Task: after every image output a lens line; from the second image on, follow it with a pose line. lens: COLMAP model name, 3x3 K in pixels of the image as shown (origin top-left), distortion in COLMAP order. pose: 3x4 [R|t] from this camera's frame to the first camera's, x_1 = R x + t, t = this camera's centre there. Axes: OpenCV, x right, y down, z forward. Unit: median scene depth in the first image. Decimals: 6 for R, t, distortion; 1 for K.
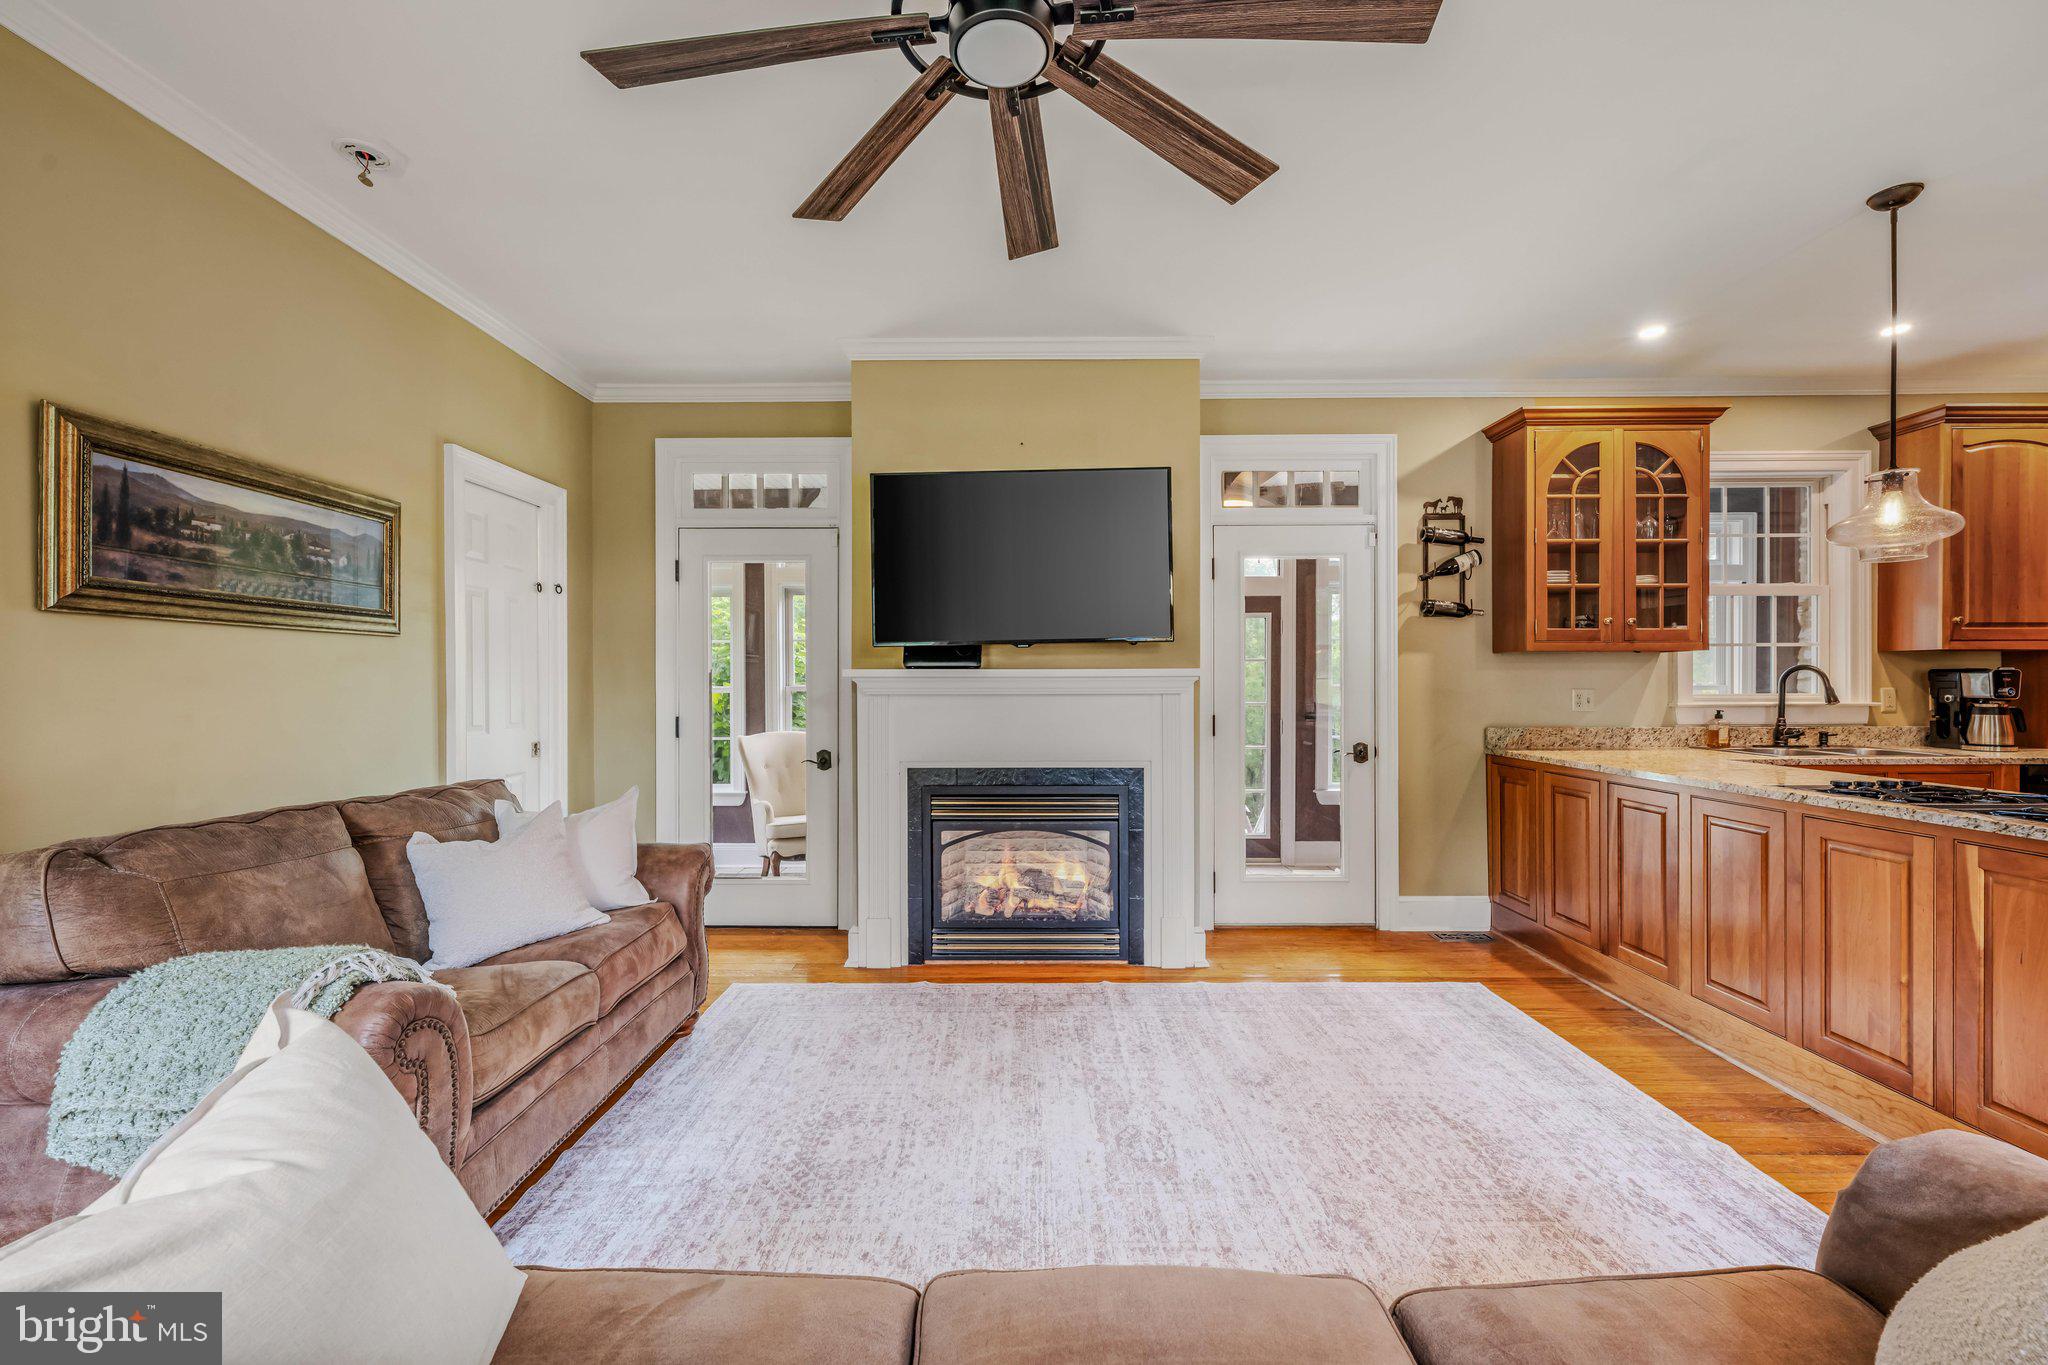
lens RADIAL K [[838.2, 0, 1018.8], [0, 838.2, 687.9], [0, 0, 1]] dist [0.001193, 0.000225]
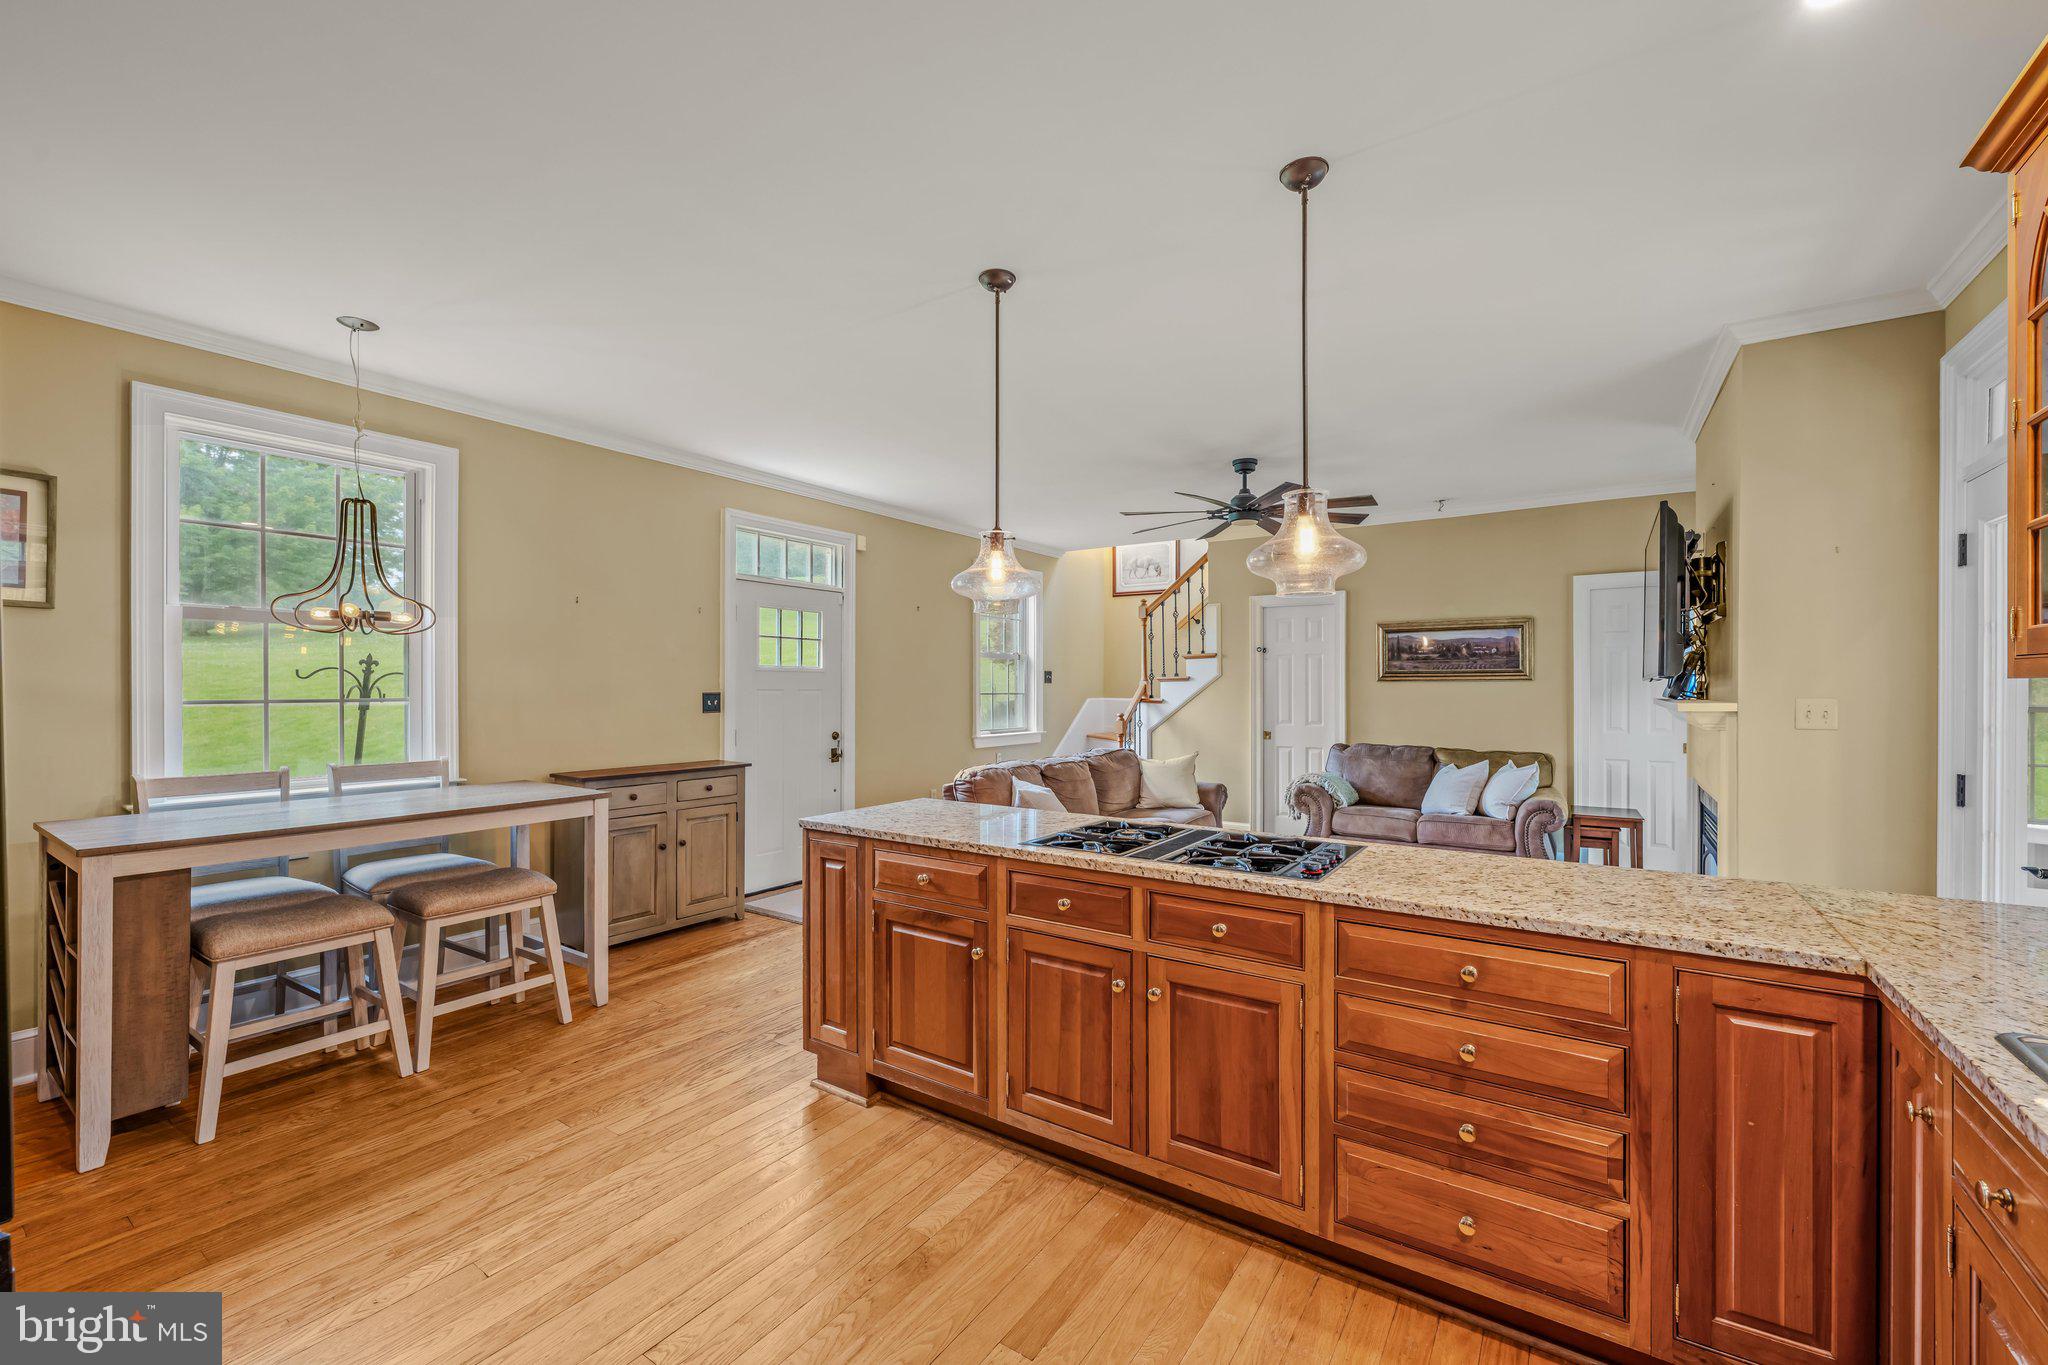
lens RADIAL K [[838.2, 0, 1033.4], [0, 838.2, 684.4], [0, 0, 1]] dist [0.001193, 0.000225]
pose [[-0.532202, 0.002145, -0.846615, 1.335942], [-0.001190, 0.999994, 0.003282, -0.044829], [0.846617, 0.002754, -0.532196, 0.834007]]
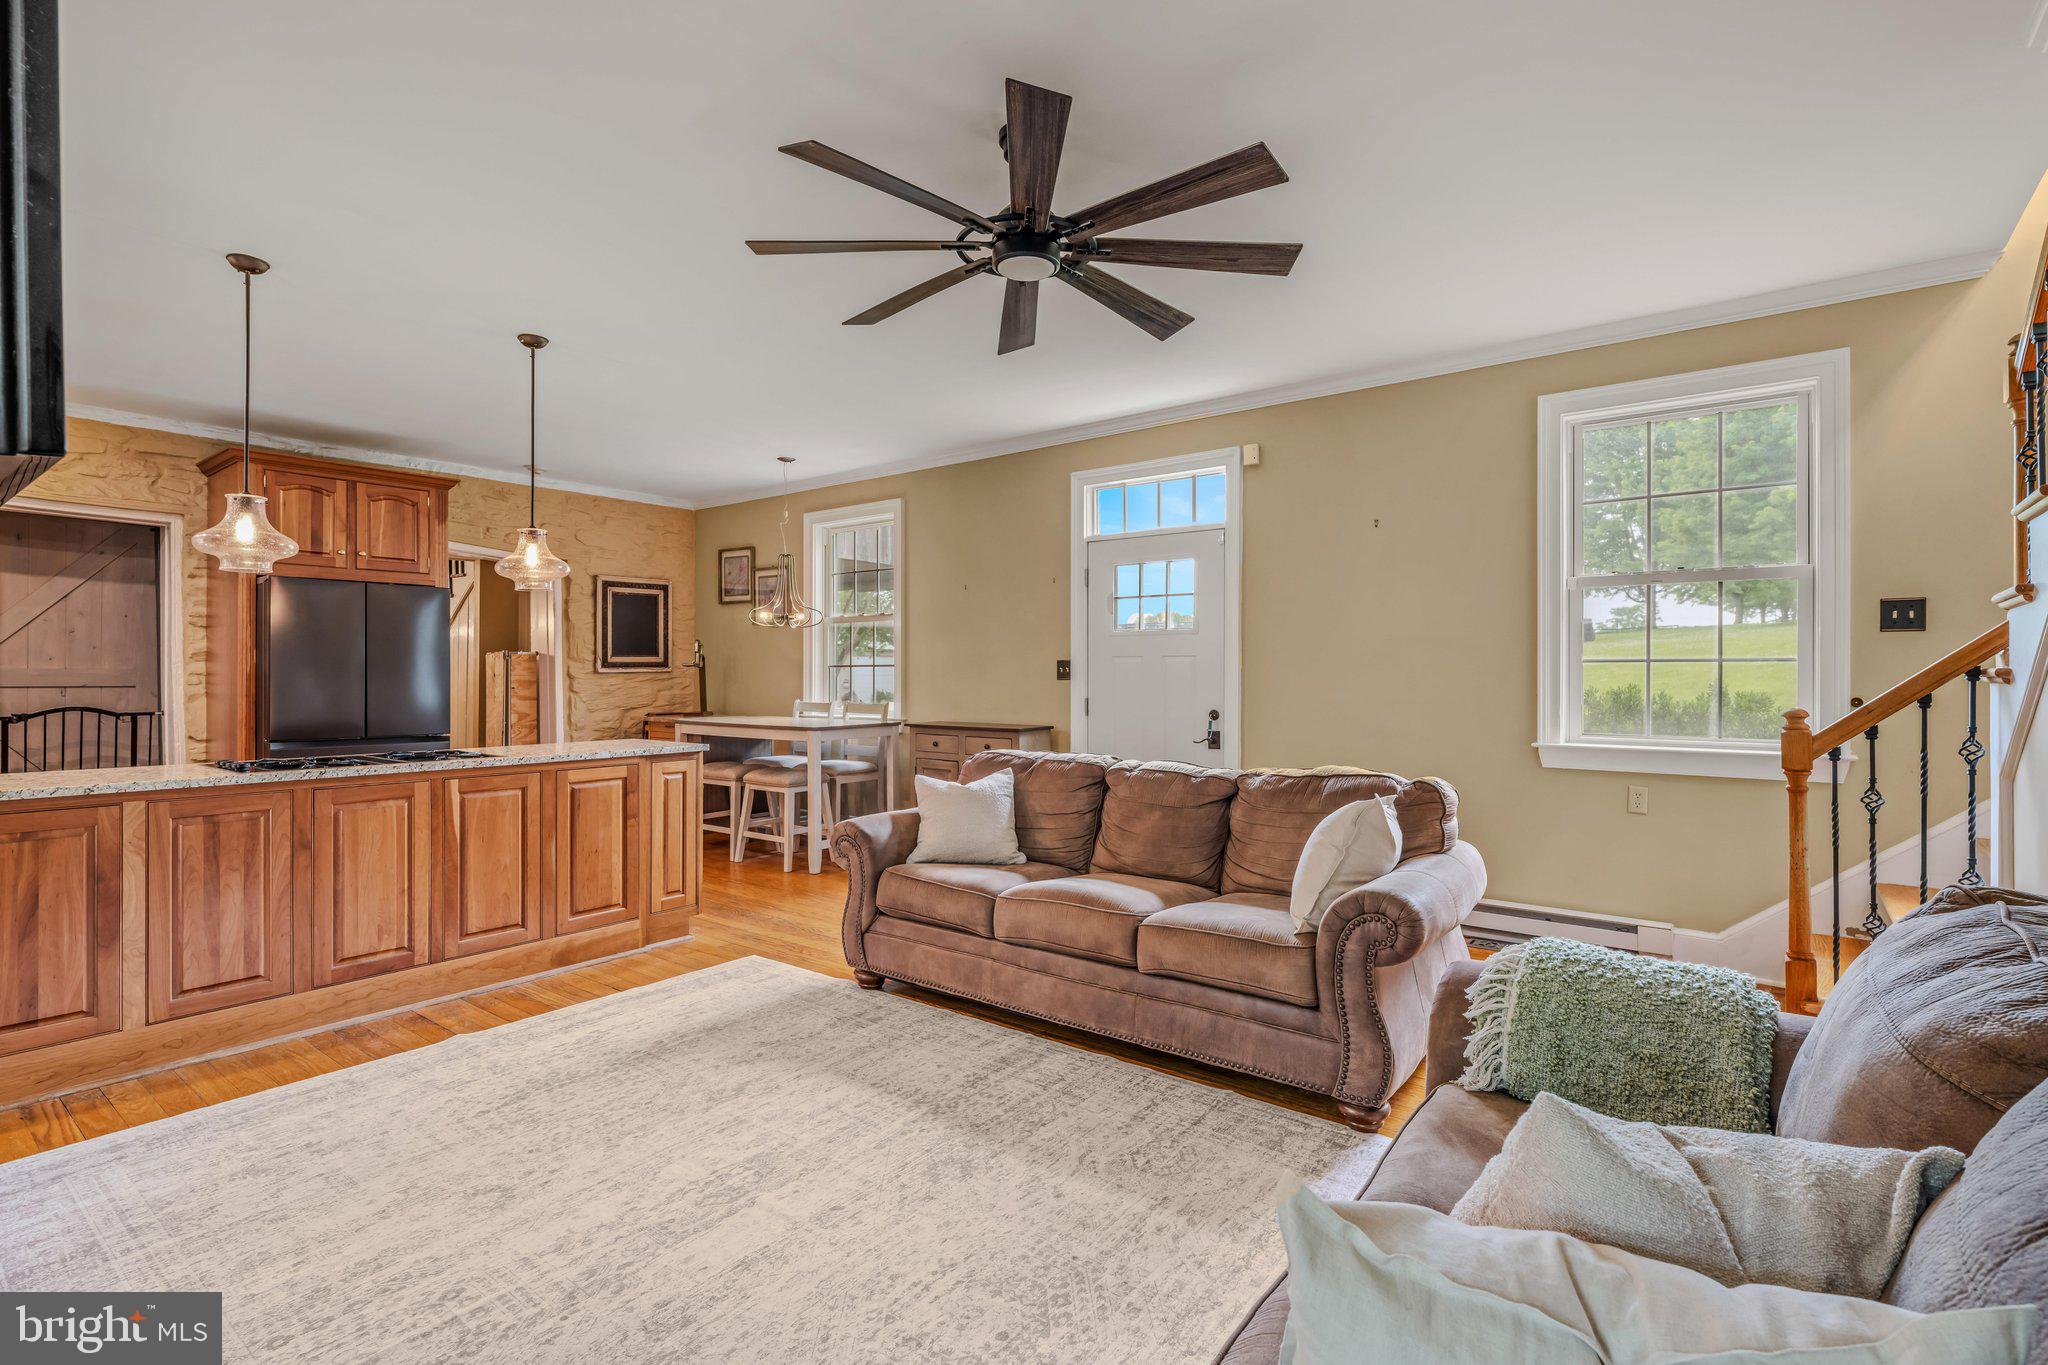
lens RADIAL K [[969.6, 0, 1017.7], [0, 969.6, 679.7], [0, 0, 1]] dist [0.006232, 0.000377]
pose [[-0.795329, 0.002376, 0.606173, -0.435211], [0.005136, 0.999983, 0.002819, 0.001114], [-0.606156, 0.005356, -0.795328, 0.975599]]
